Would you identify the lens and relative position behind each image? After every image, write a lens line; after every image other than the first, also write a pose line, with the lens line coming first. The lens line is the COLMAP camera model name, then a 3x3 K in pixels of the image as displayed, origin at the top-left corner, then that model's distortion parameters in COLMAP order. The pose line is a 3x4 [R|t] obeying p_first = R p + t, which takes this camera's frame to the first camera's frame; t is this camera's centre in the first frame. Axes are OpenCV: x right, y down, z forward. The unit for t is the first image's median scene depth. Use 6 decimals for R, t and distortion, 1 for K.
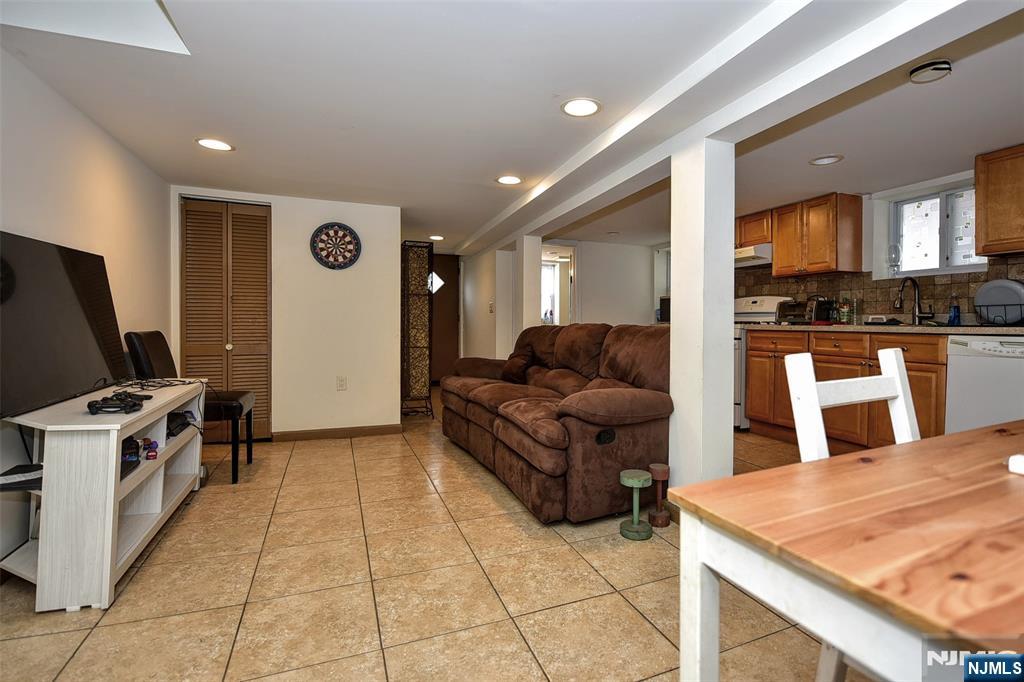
lens RADIAL K [[483.6, 0, 543.2], [0, 483.6, 329.6], [0, 0, 1]] dist [-0.018338, -0.001075]
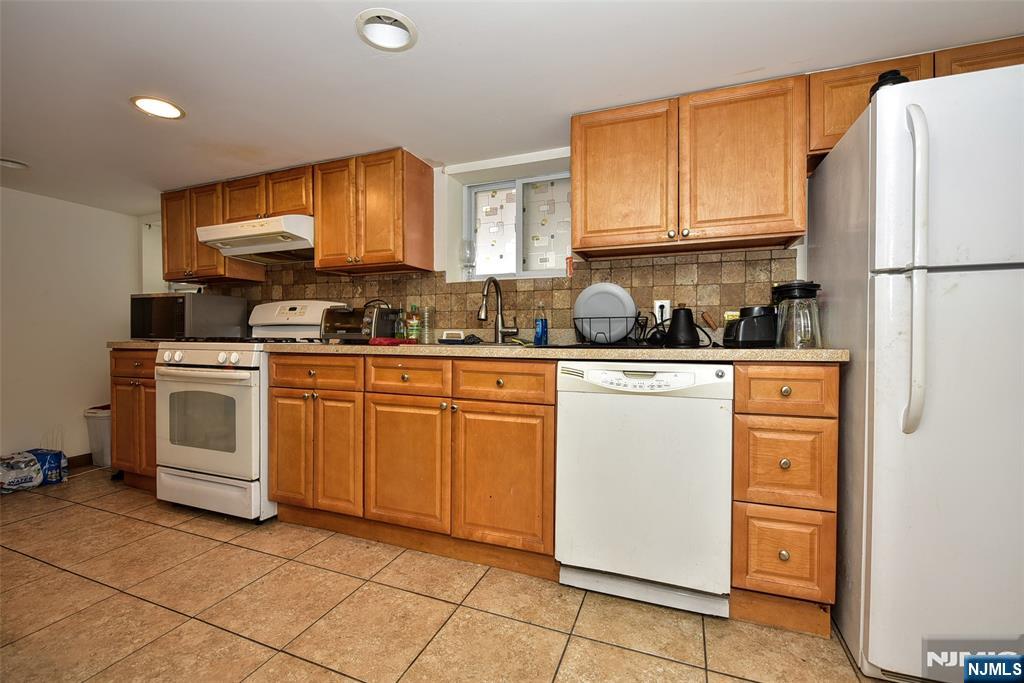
lens RADIAL K [[444.9, 0, 508.8], [0, 444.9, 342.4], [0, 0, 1]] dist [-0.000201, -0.000017]
pose [[0.705487, -0.008787, 0.708669, 0.268787], [0.009709, 0.999949, 0.002734, -0.011991], [-0.708657, 0.004951, 0.705536, 0.449561]]
